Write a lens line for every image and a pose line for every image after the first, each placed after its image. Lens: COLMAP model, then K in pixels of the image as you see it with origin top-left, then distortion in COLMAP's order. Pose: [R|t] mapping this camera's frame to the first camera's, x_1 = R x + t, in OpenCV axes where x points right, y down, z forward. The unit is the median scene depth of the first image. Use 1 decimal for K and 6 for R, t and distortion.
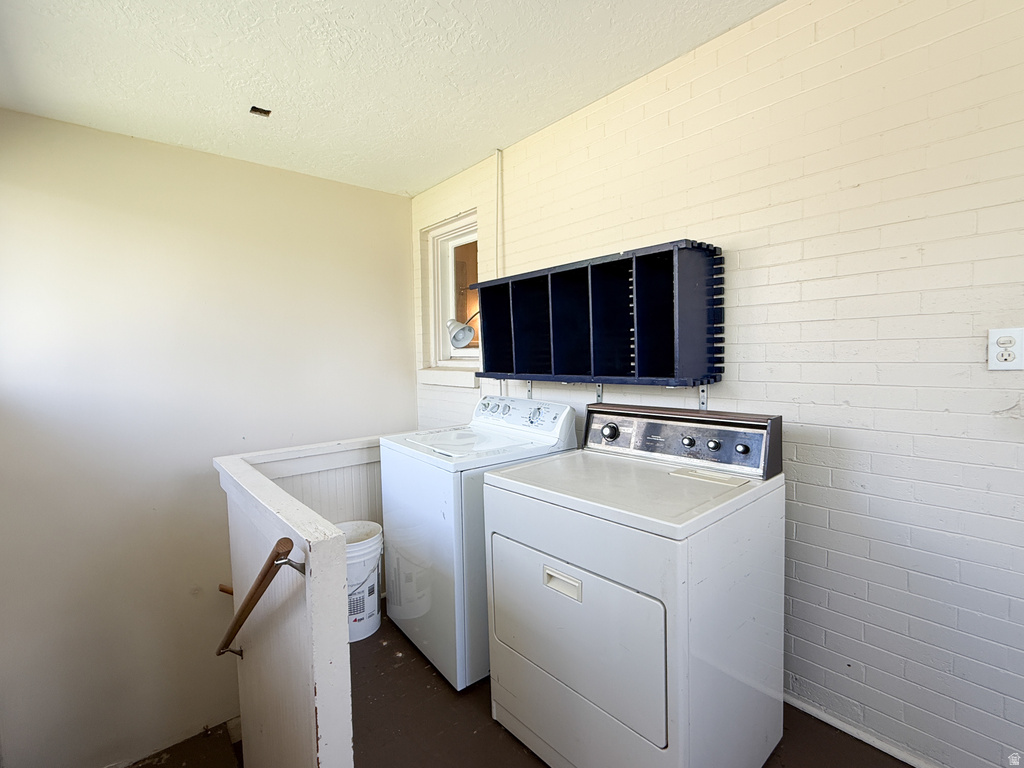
lens RADIAL K [[473.9, 0, 512.3], [0, 473.9, 386.5], [0, 0, 1]] dist [-0.002128, 0.000375]
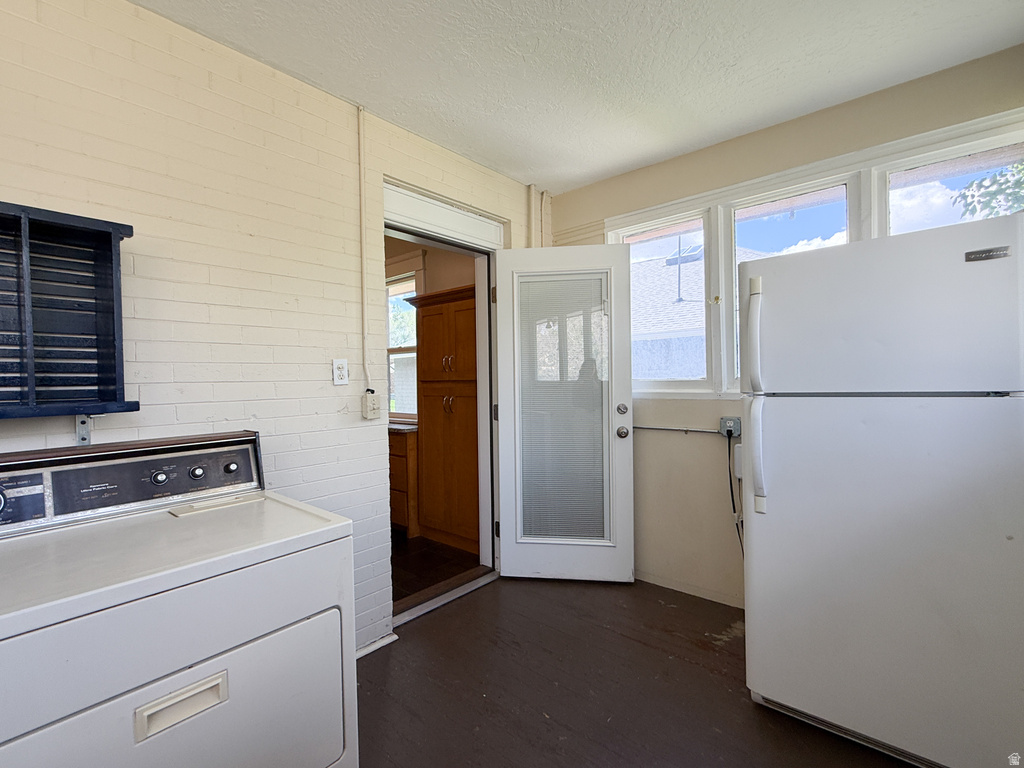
lens RADIAL K [[473.9, 0, 512.3], [0, 473.9, 386.5], [0, 0, 1]] dist [-0.002128, 0.000375]
pose [[-0.138311, 0.005725, 0.990372, -0.559665], [0.088552, 0.996050, 0.006609, 0.010741], [-0.986422, 0.088613, -0.138272, 0.554413]]
